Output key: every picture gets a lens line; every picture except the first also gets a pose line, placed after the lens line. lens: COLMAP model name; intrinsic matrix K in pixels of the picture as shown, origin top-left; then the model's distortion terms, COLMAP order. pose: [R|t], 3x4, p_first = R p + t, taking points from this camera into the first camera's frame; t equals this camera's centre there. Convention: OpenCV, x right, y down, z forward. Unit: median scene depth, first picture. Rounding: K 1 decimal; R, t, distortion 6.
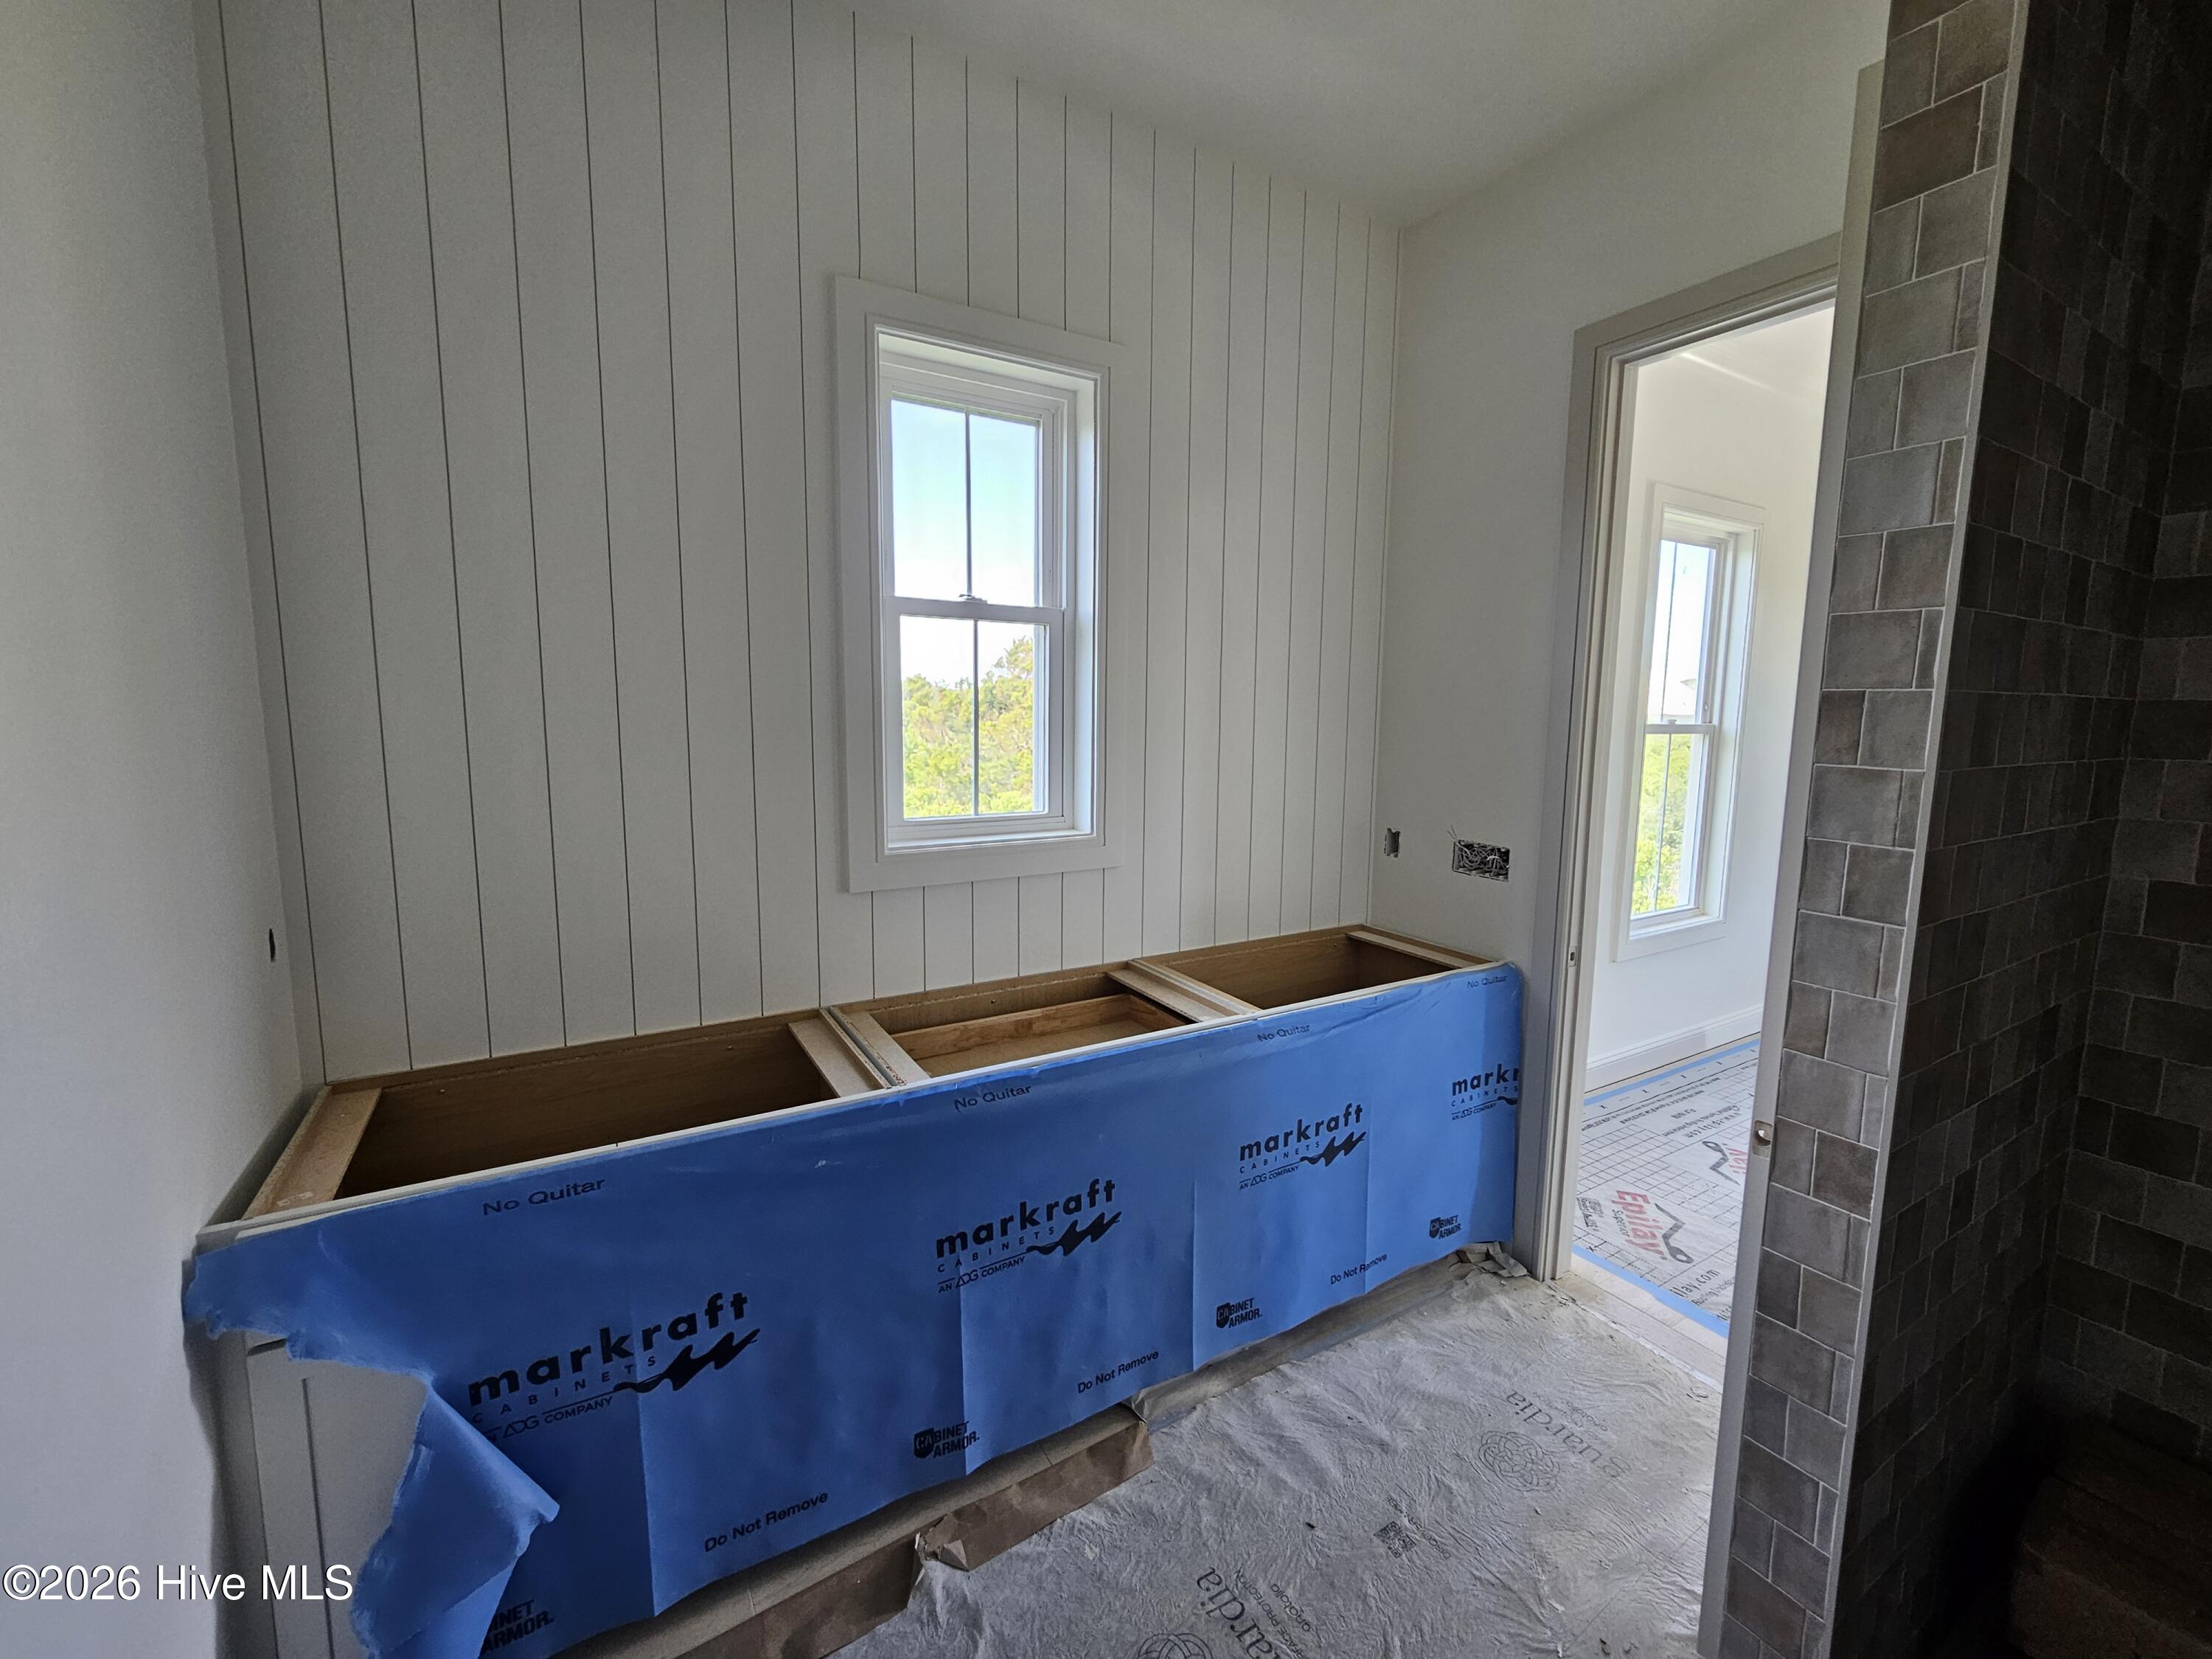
lens RADIAL K [[920.4, 0, 1122.8], [0, 920.4, 820.0], [0, 0, 1]] dist [0.006596, 0.000185]
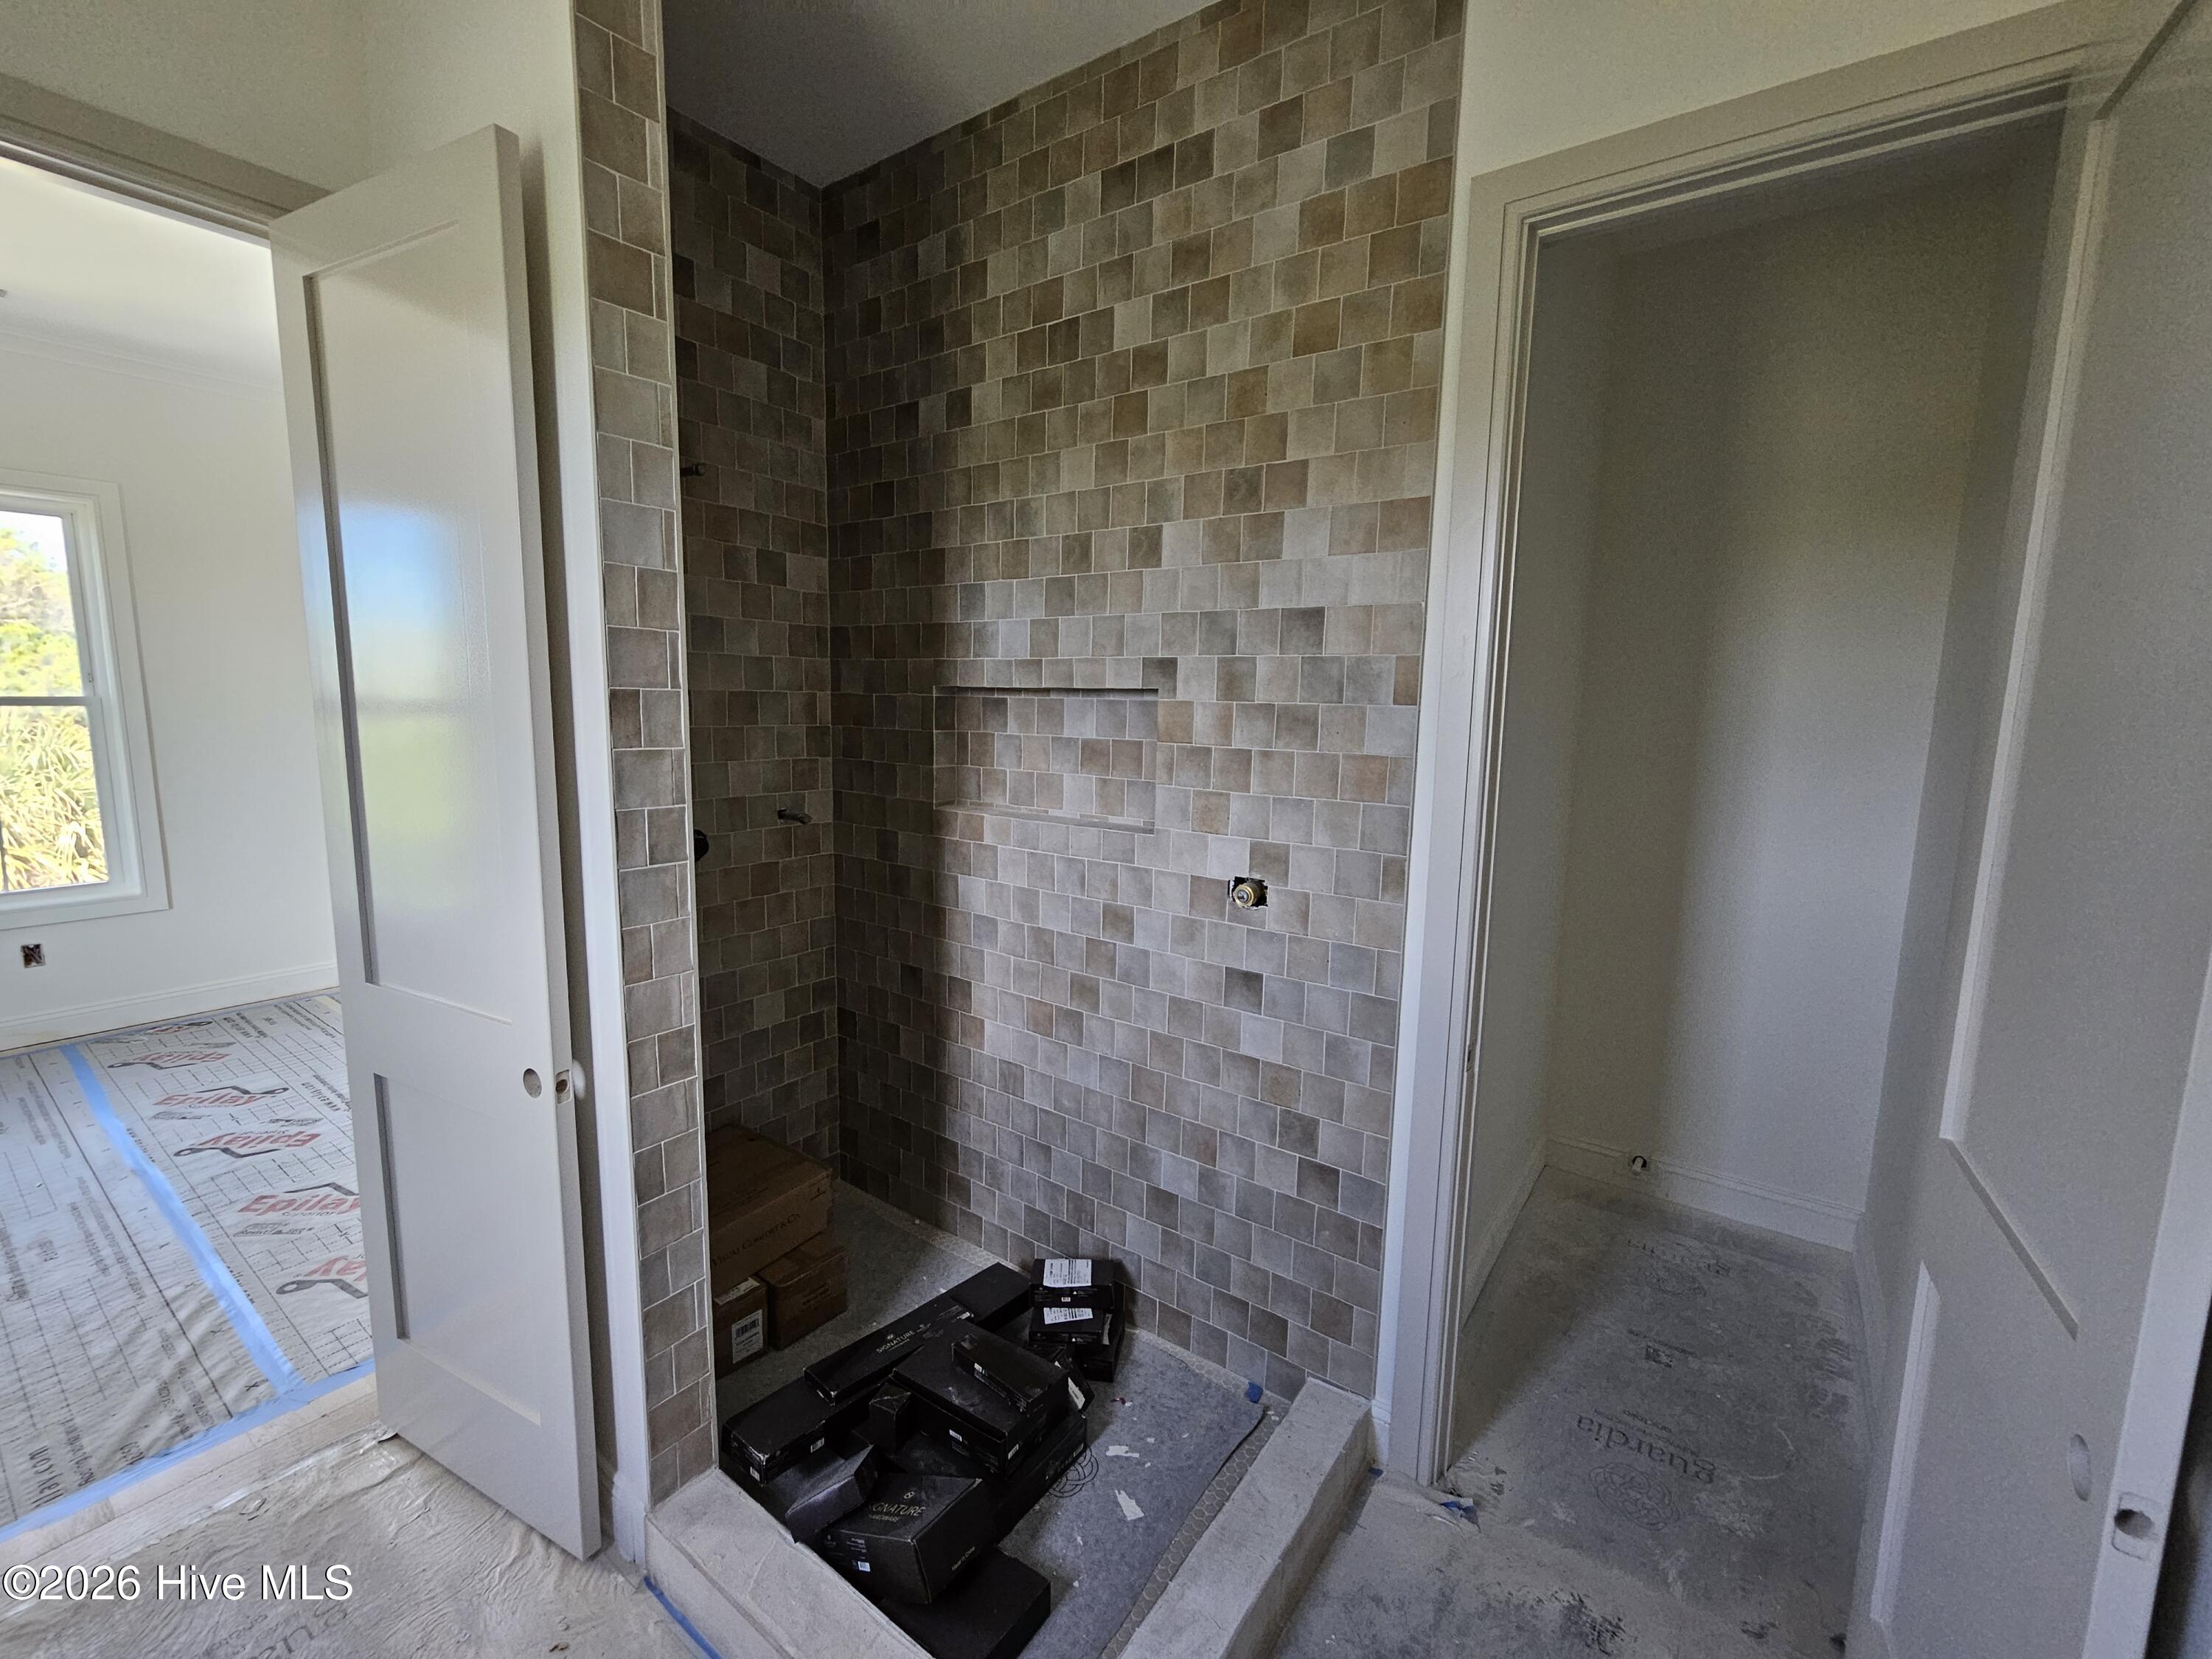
lens RADIAL K [[920.4, 0, 1122.8], [0, 920.4, 820.0], [0, 0, 1]] dist [0.006596, 0.000185]
pose [[-0.391277, -0.139897, 0.909577, -0.637813], [0.085440, 0.978587, 0.187265, -0.142382], [-0.916298, 0.150987, -0.370946, 0.872177]]
